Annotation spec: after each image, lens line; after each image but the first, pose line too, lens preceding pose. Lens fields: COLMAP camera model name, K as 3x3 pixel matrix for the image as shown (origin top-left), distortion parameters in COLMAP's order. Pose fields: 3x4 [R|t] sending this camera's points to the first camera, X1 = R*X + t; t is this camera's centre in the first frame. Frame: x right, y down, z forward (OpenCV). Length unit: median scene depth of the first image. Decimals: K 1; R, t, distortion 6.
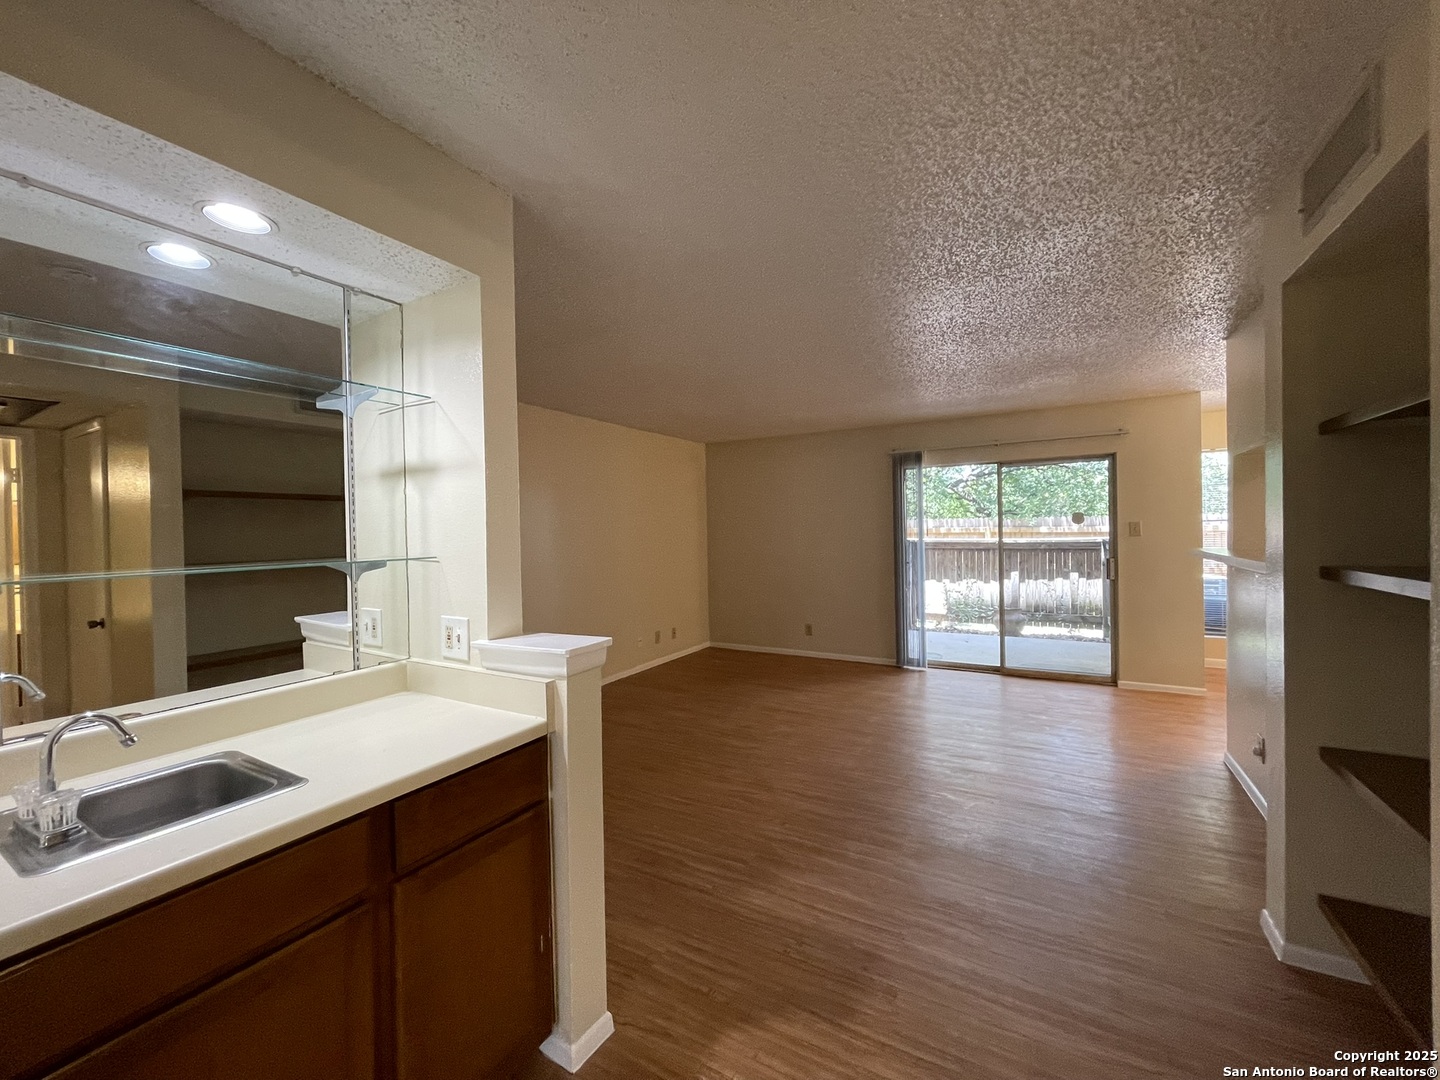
lens RADIAL K [[589.1, 0, 712.0], [0, 589.1, 531.0], [0, 0, 1]] dist [-0.001189, -0.000024]
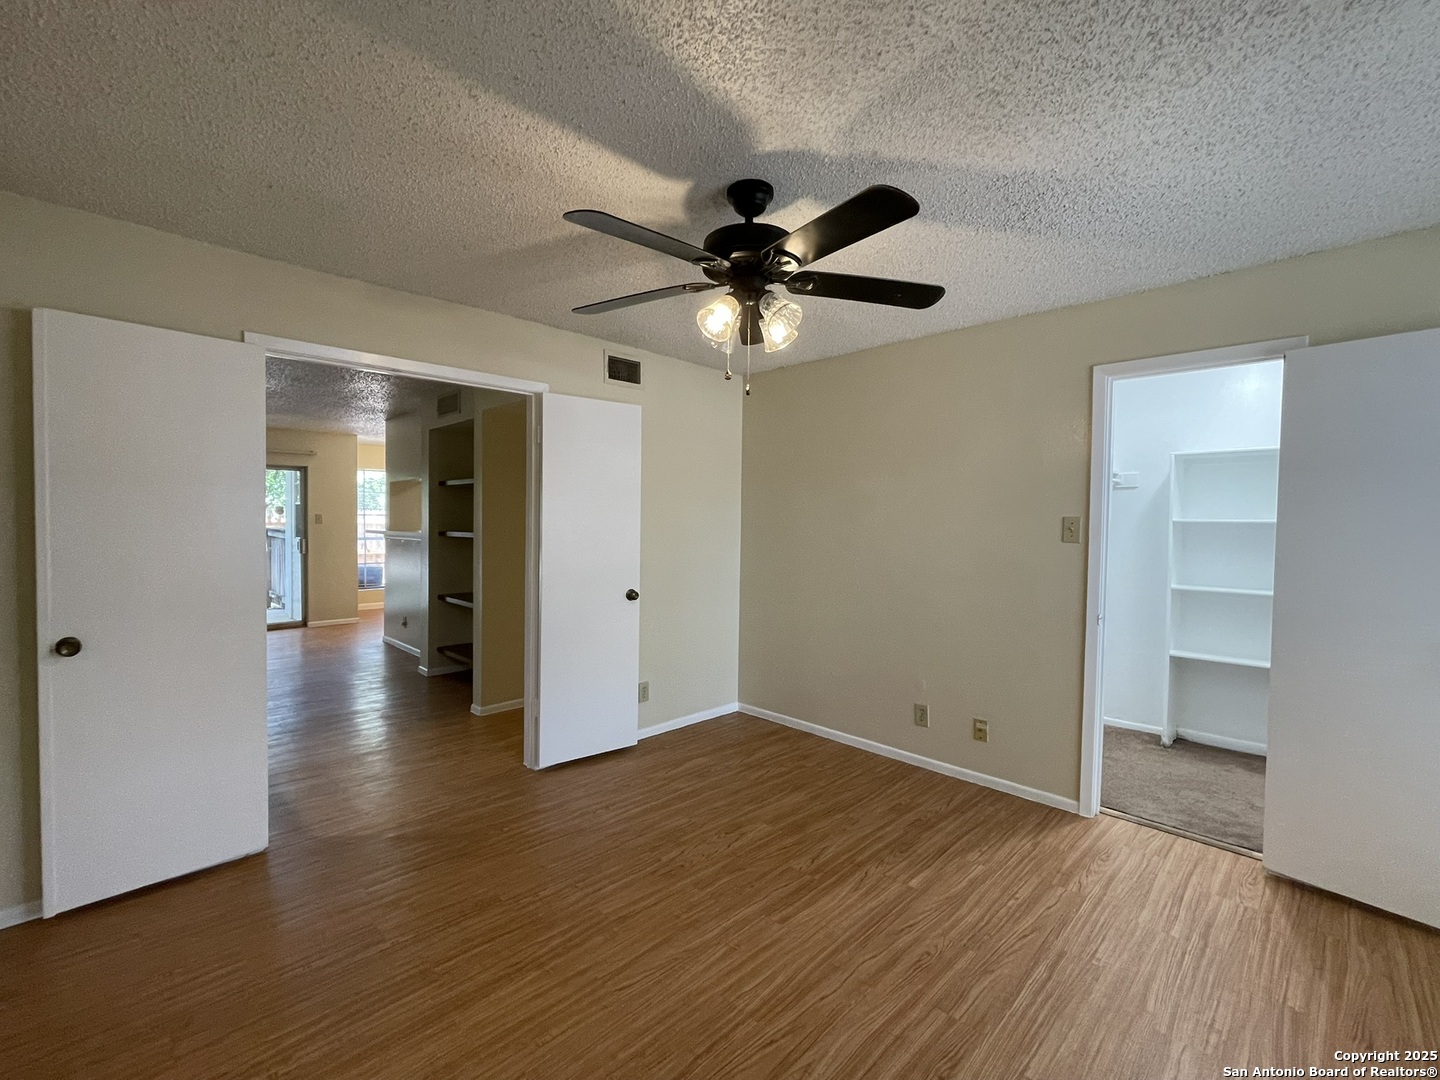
lens RADIAL K [[620.4, 0, 720.0], [0, 620.4, 540.0], [0, 0, 1]] dist [-0.000154, 0.000031]
pose [[0.256330, 0.000909, 0.966589, -0.482050], [-0.017900, 0.999833, 0.003806, 0.022404], [-0.966423, -0.018278, 0.256304, -0.341249]]
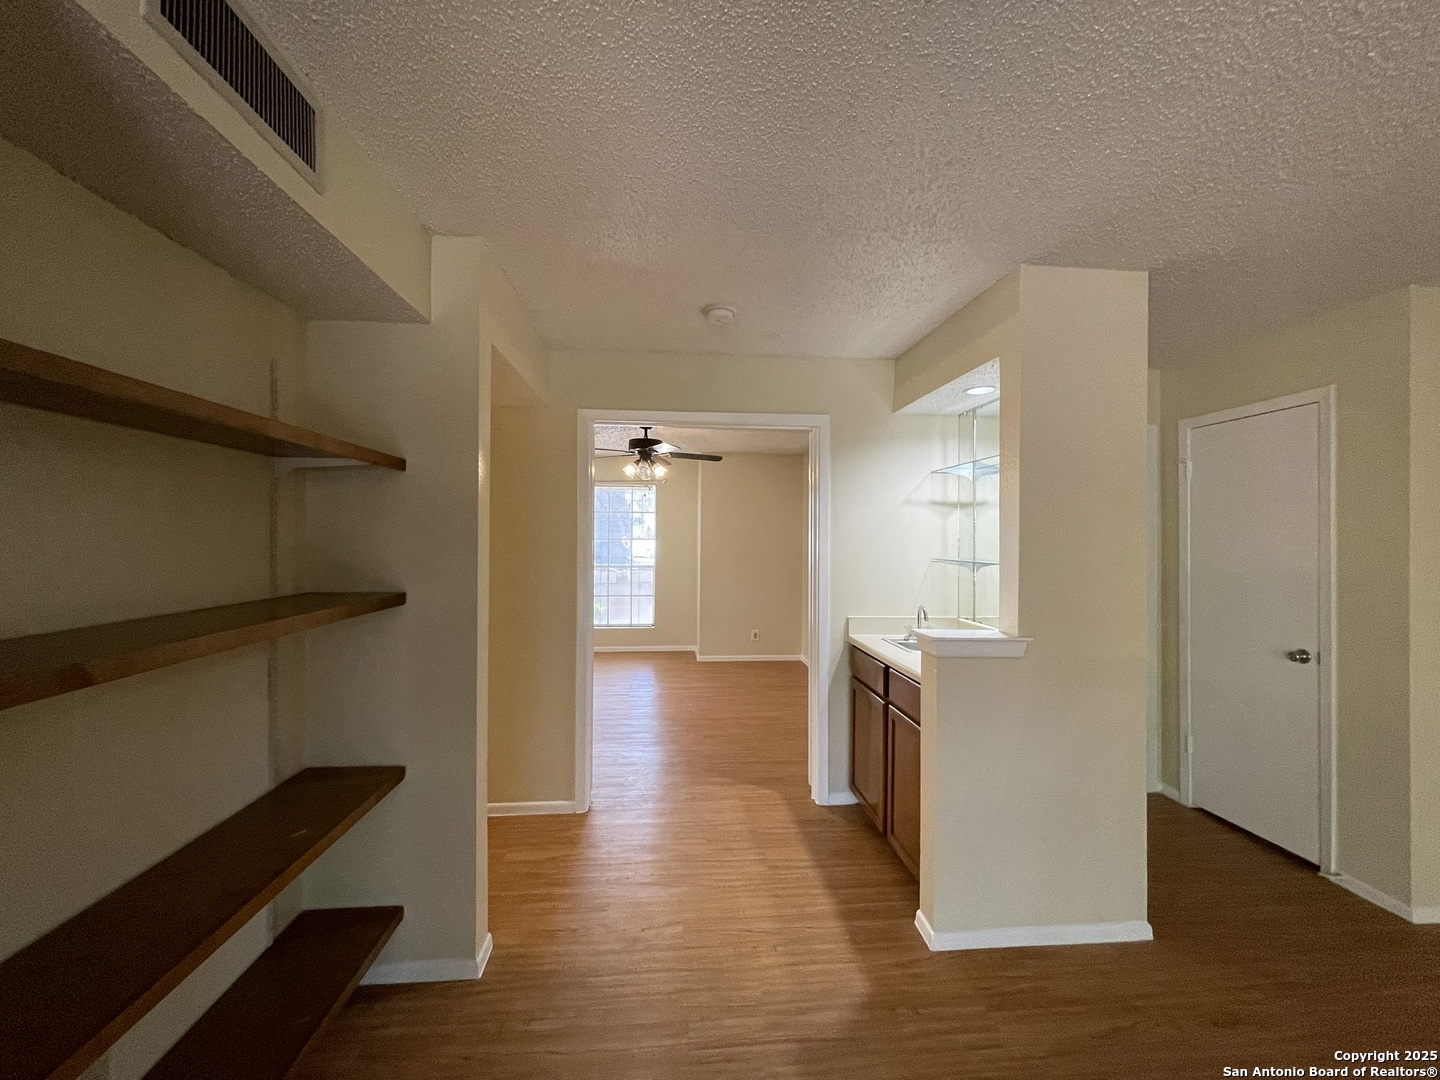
lens RADIAL K [[581.7, 0, 712.8], [0, 581.7, 531.8], [0, 0, 1]] dist [-0.005426, 0.000355]
pose [[-0.815708, 0.006049, -0.578432, 0.273110], [0.003707, 0.999979, 0.005230, -0.014609], [0.578451, 0.002122, -0.815714, 0.515658]]
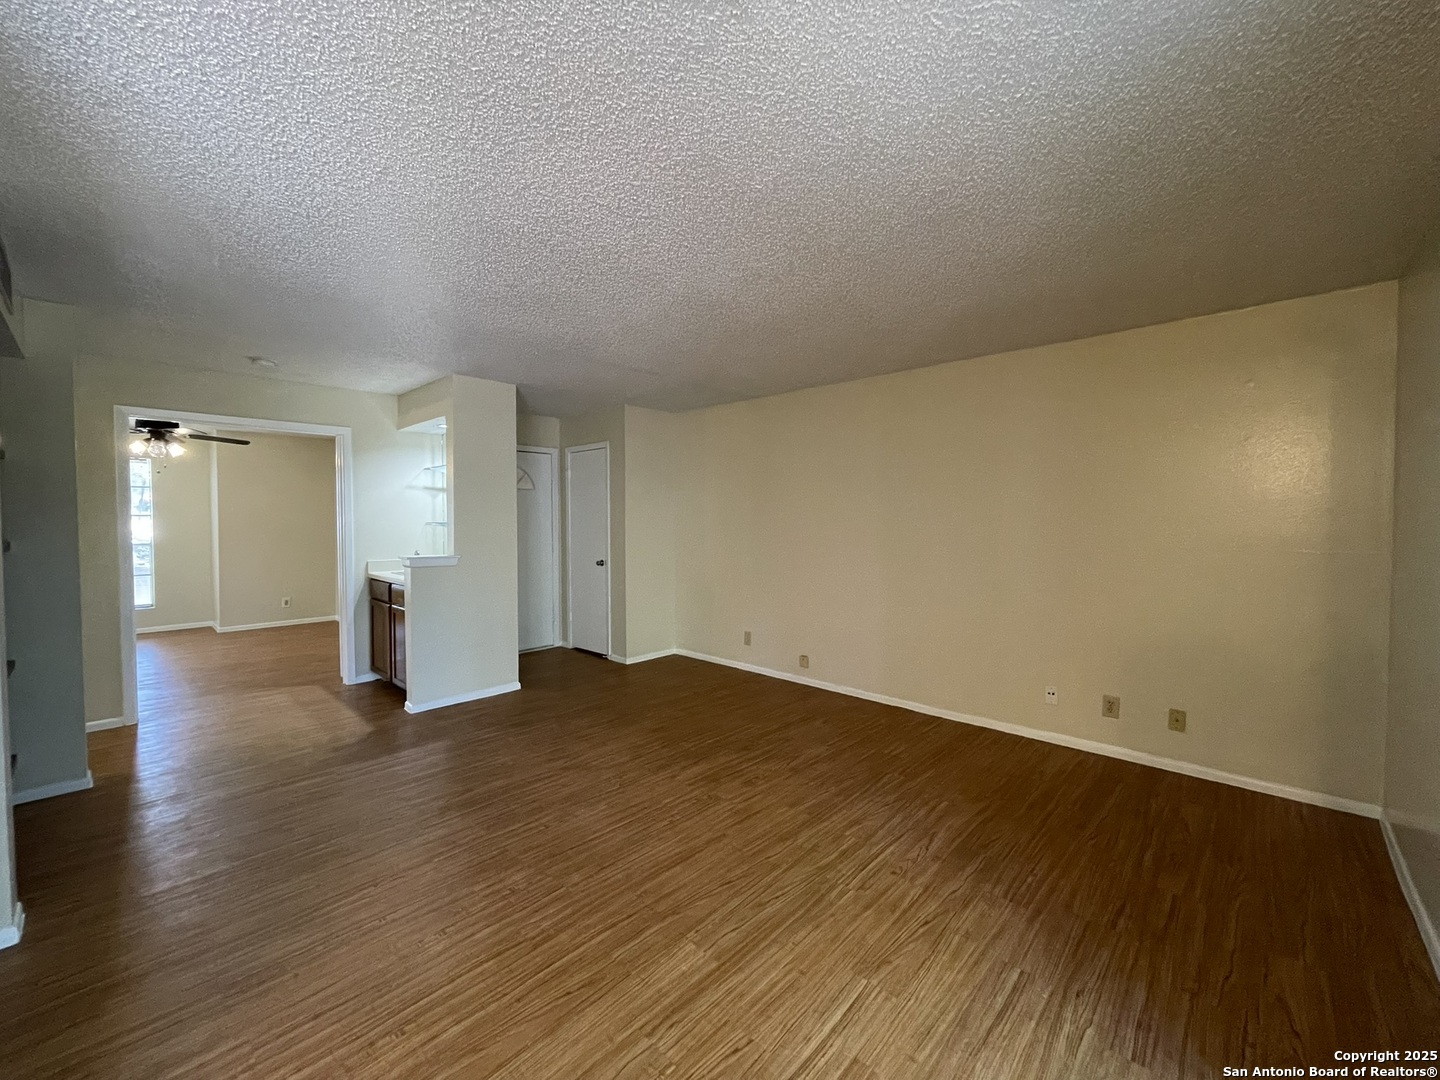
lens RADIAL K [[581.7, 0, 712.8], [0, 581.7, 531.8], [0, 0, 1]] dist [-0.005426, 0.000355]
pose [[-0.227662, 0.040016, -0.972918, 0.569441], [0.000663, 0.999161, 0.040940, -0.007255], [0.973740, 0.008676, -0.227497, 0.835225]]
